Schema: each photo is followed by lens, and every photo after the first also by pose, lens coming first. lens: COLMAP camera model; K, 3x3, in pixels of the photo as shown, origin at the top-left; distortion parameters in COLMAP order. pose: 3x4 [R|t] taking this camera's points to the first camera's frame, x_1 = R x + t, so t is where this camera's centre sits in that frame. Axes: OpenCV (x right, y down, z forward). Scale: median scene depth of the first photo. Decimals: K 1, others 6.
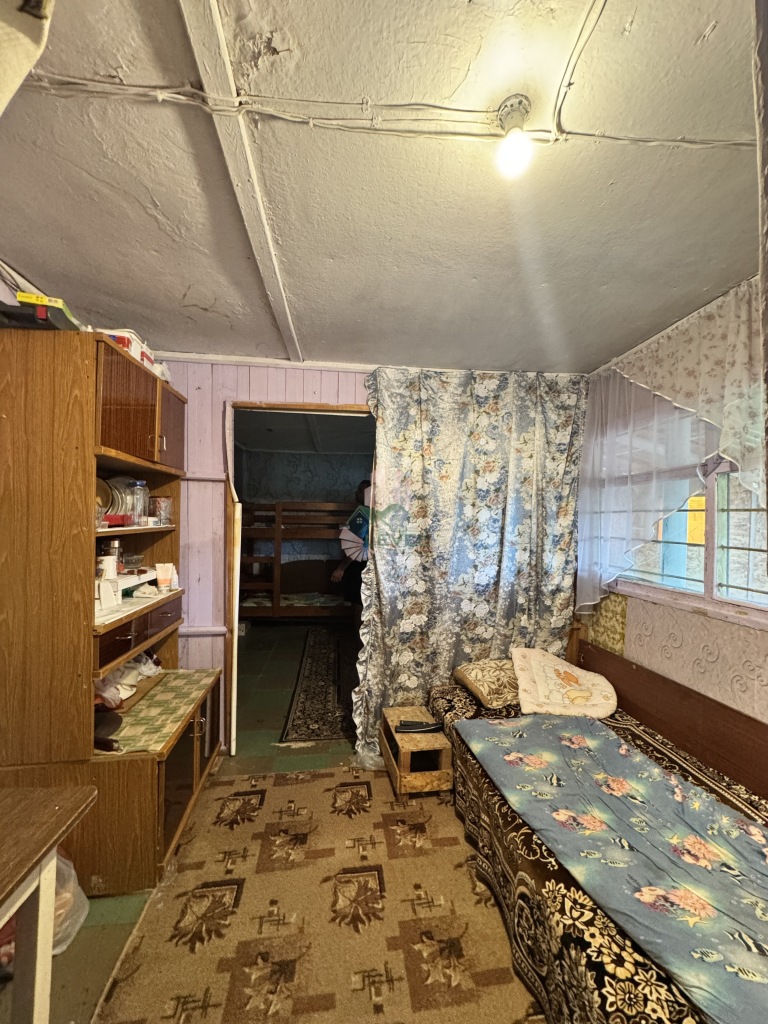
lens RADIAL K [[411.0, 0, 384.0], [0, 411.0, 512.0], [0, 0, 1]] dist [0.063666, 0.000026]
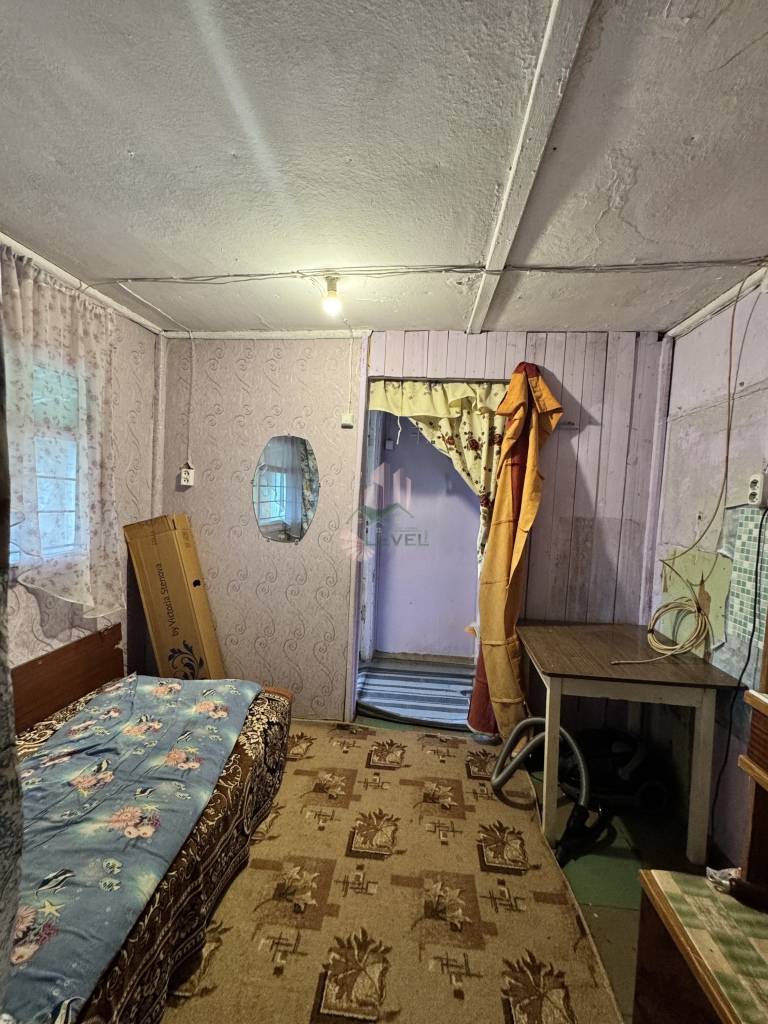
lens RADIAL K [[408.8, 0, 384.0], [0, 408.8, 512.0], [0, 0, 1]] dist [-0.001656, 0.000052]
pose [[-0.973771, -0.063265, 0.218556, -0.261116], [-0.056263, 0.997688, 0.038120, -0.002919], [-0.220462, 0.024824, -0.975080, 1.984241]]
